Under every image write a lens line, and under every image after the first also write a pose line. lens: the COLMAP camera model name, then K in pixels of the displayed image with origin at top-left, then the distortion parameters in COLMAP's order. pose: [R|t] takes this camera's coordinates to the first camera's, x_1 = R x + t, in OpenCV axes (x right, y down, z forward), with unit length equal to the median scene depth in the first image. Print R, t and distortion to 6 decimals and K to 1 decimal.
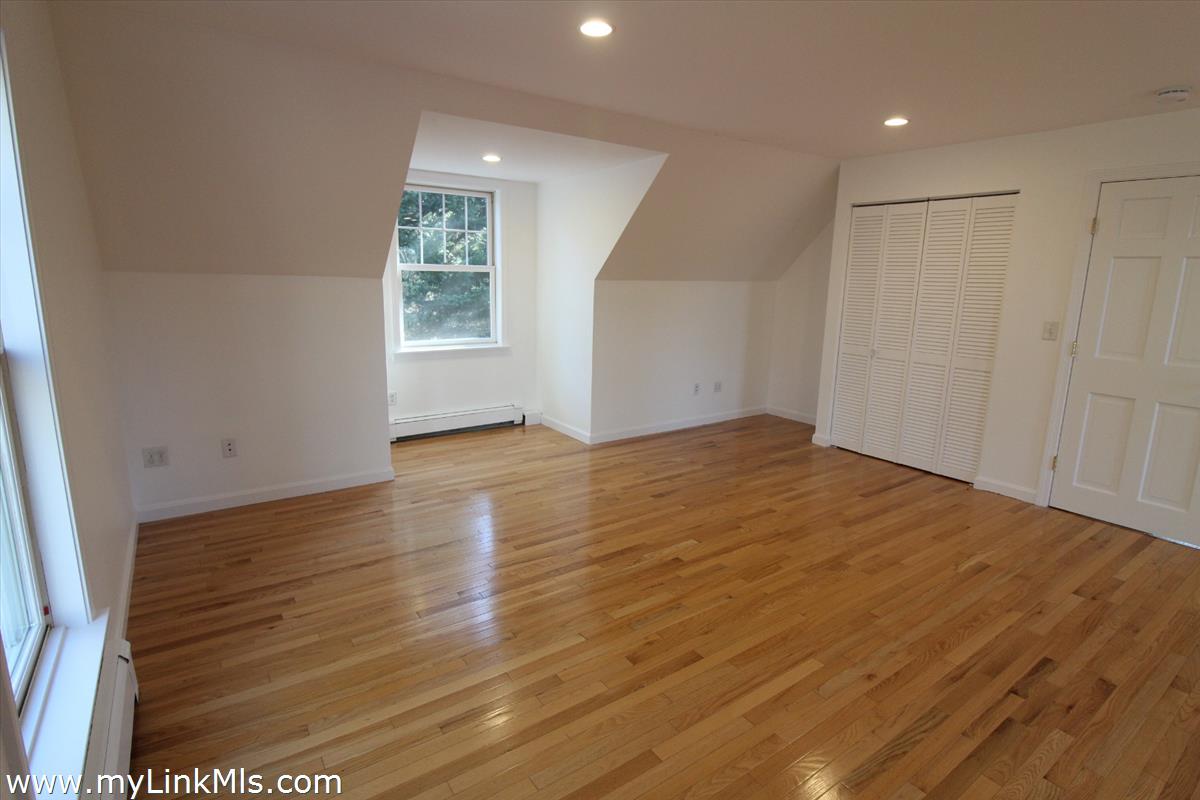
lens RADIAL K [[590.2, 0, 594.2], [0, 590.2, 394.9], [0, 0, 1]] dist [-0.015132, -0.000687]
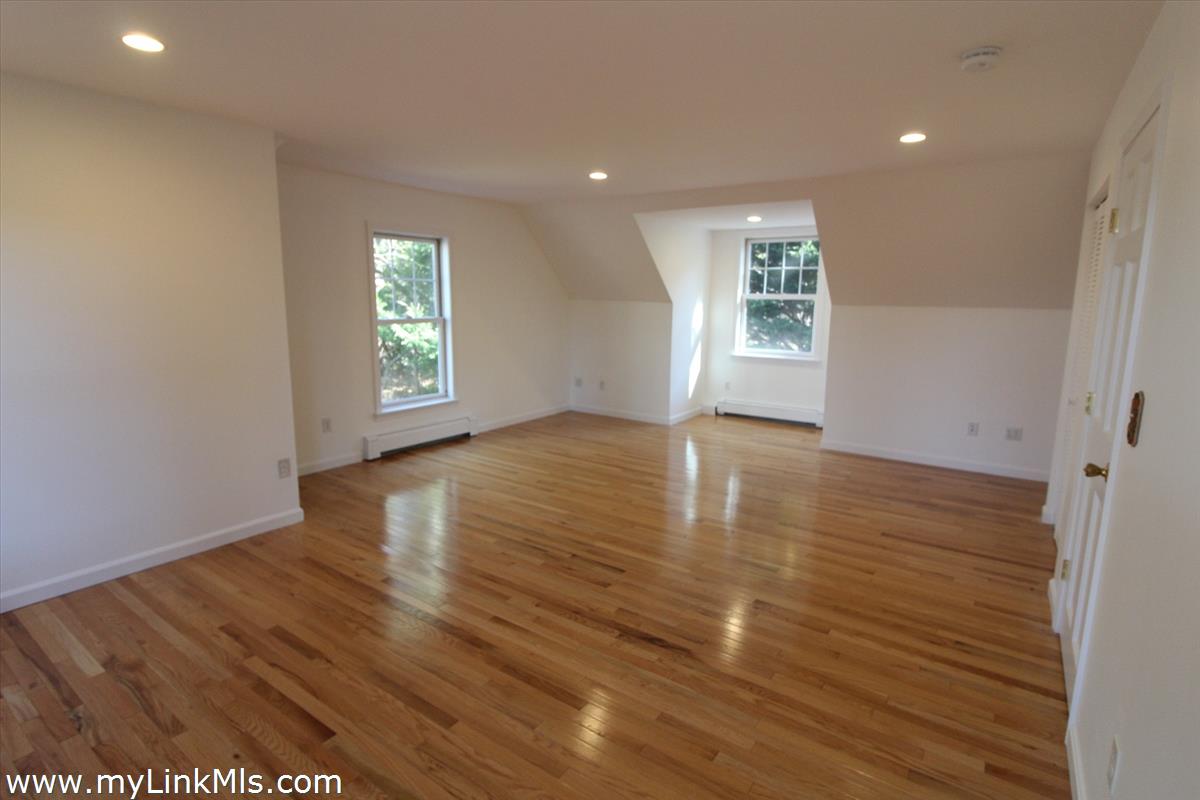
lens RADIAL K [[590.2, 0, 595.0], [0, 590.2, 400.8], [0, 0, 1]] dist [-0.015132, -0.000687]
pose [[0.341657, 0.149656, -0.927833, 1.430540], [-0.193031, 0.977366, 0.086565, -0.032314], [0.919787, 0.149525, 0.362813, 0.271044]]
